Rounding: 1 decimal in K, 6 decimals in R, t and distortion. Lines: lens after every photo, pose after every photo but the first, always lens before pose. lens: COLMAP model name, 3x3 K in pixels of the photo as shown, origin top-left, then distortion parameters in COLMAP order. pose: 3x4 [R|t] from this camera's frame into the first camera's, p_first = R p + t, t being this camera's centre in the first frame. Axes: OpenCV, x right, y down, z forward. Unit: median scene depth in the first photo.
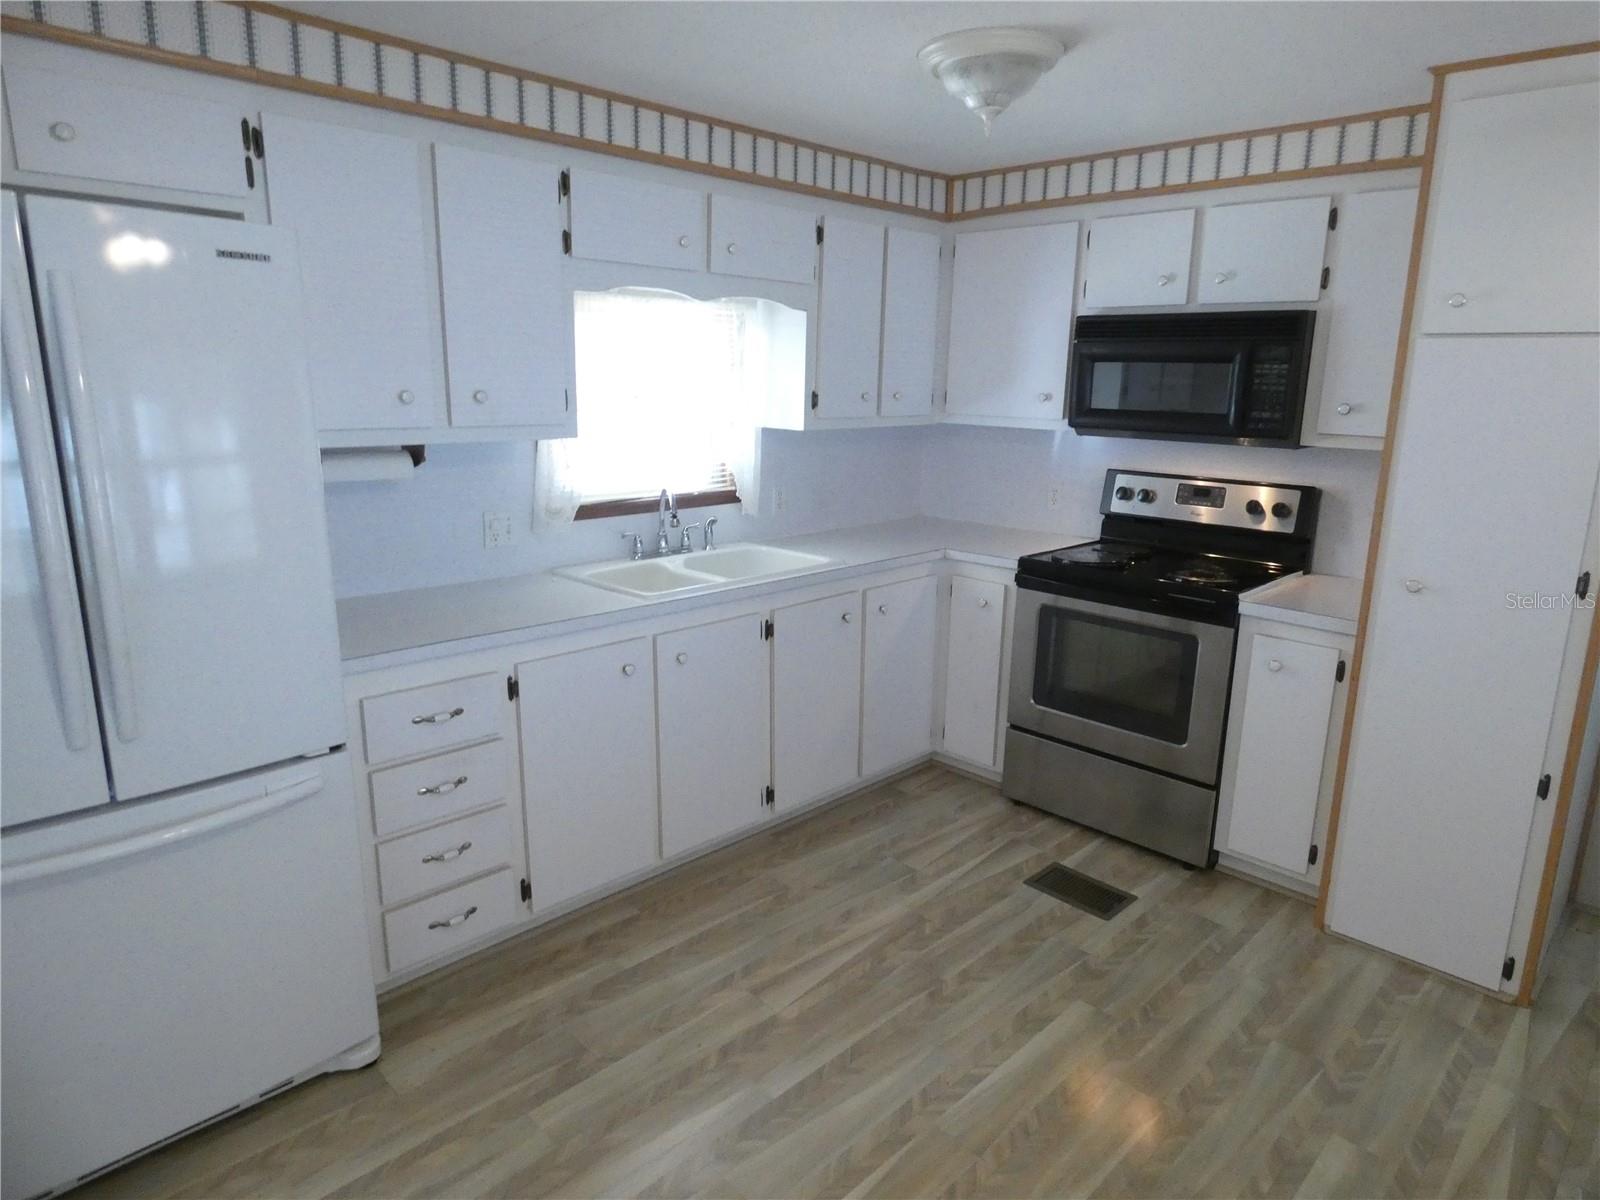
lens RADIAL K [[997.9, 0, 800.0], [0, 997.9, 600.0], [0, 0, 1]] dist [0.011627, -0.003423]
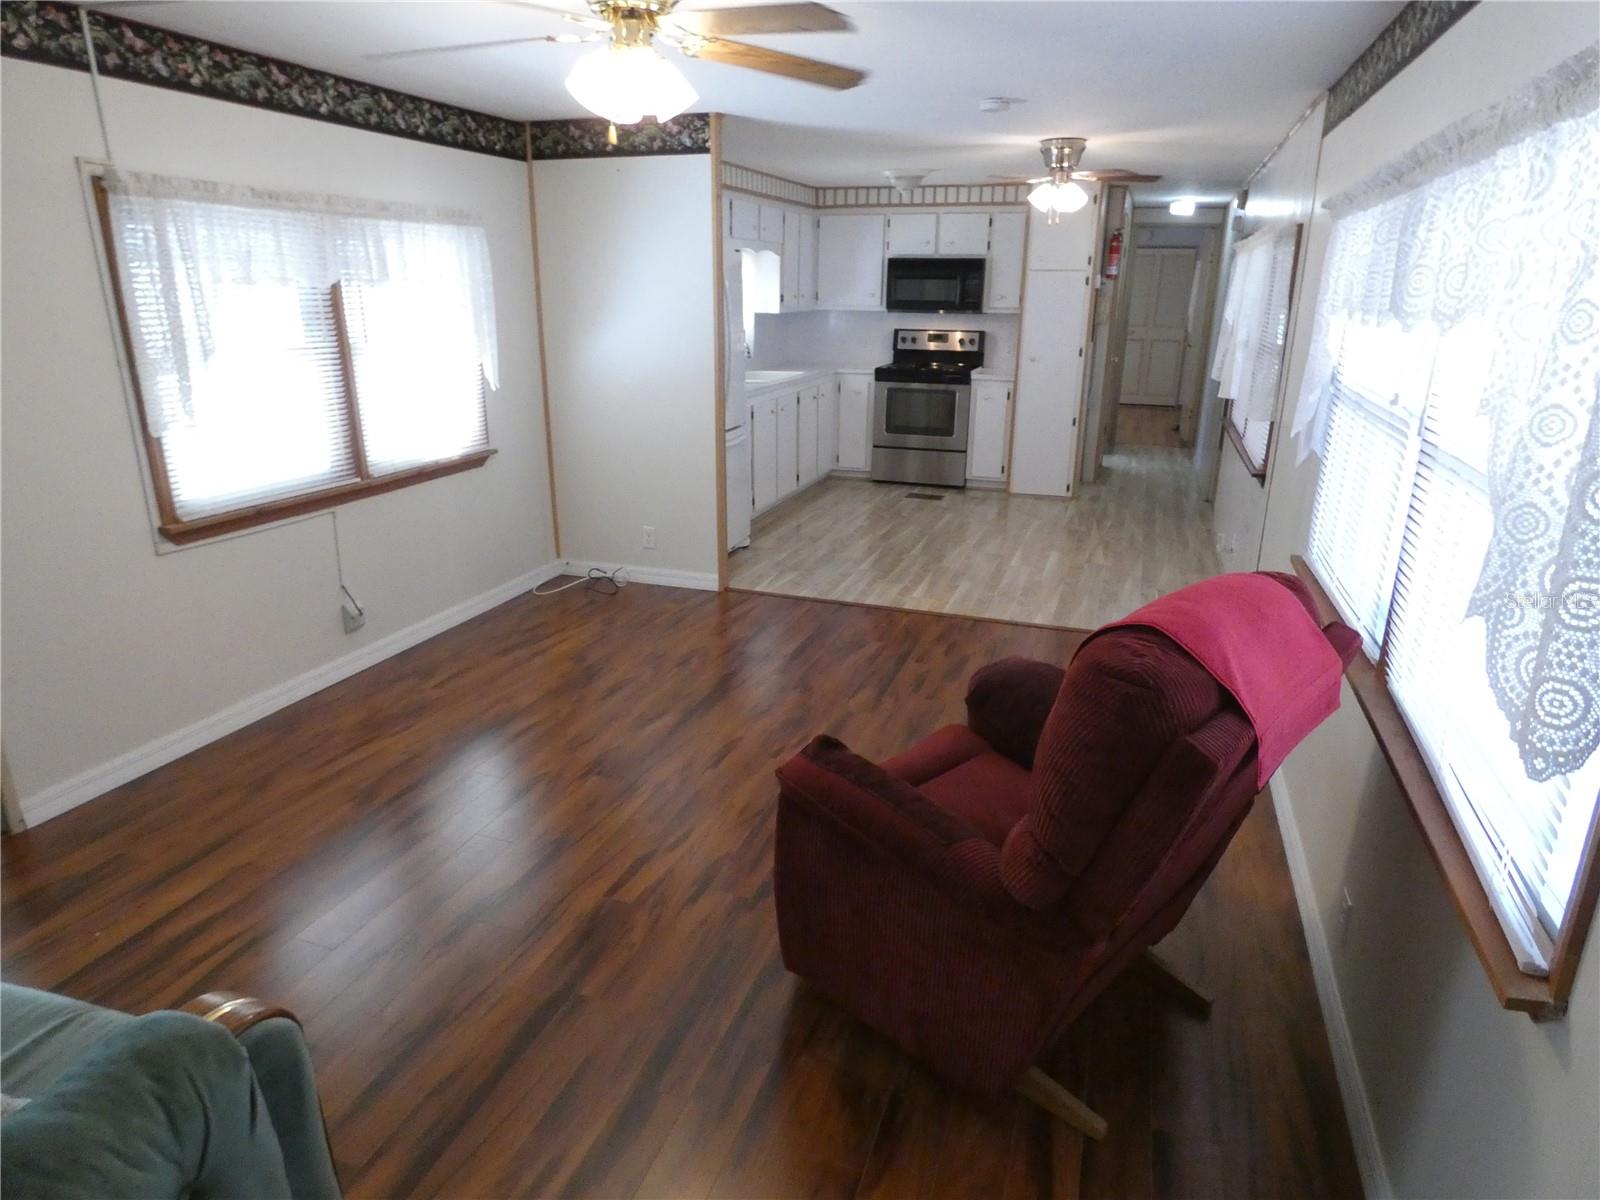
lens RADIAL K [[997.9, 0, 800.0], [0, 997.9, 600.0], [0, 0, 1]] dist [0.011627, -0.003423]
pose [[0.901339, -0.143216, 0.408751, -1.040442], [0.105190, 0.987877, 0.114171, 0.223625], [-0.420146, -0.059910, 0.905477, -1.121347]]
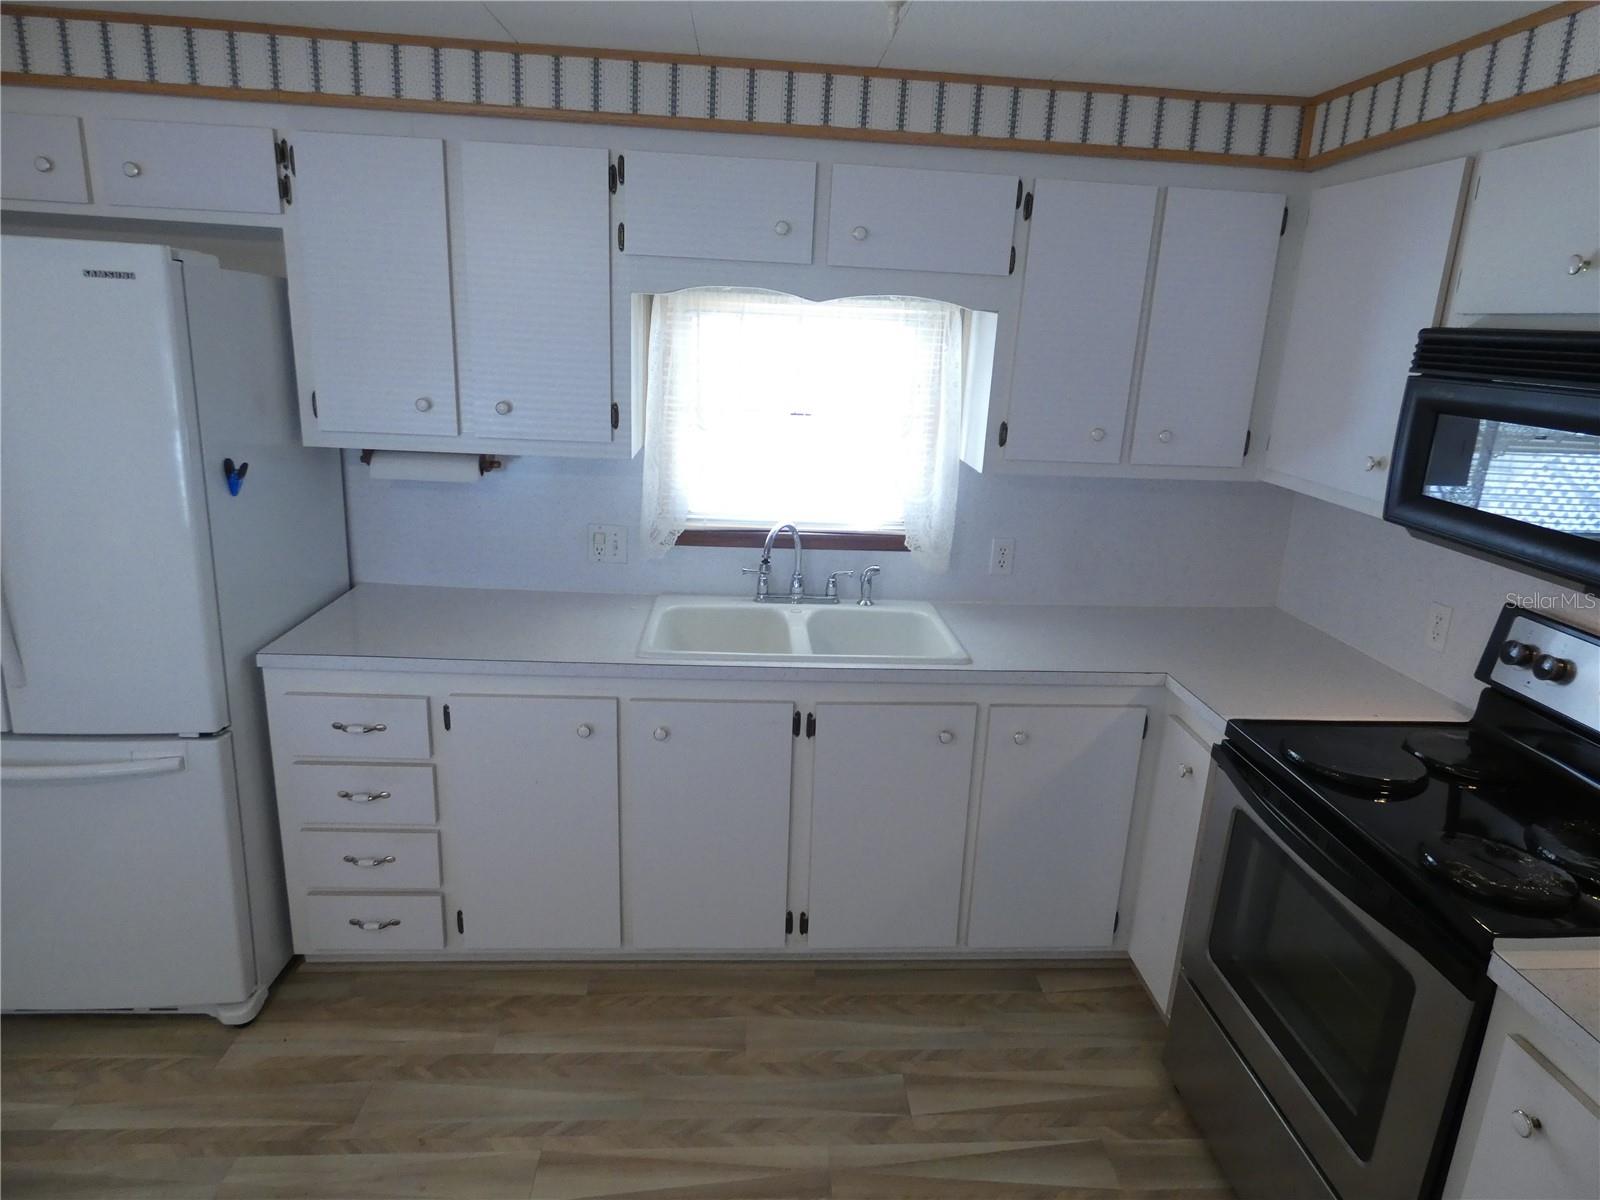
lens RADIAL K [[969.5, 0, 802.7], [0, 969.5, 588.4], [0, 0, 1]] dist [-0.004032, -0.001562]
pose [[0.748097, 0.192728, -0.634985, 0.433390], [-0.178943, 0.980037, 0.086637, -0.141956], [0.639007, 0.048813, 0.767651, 0.418238]]
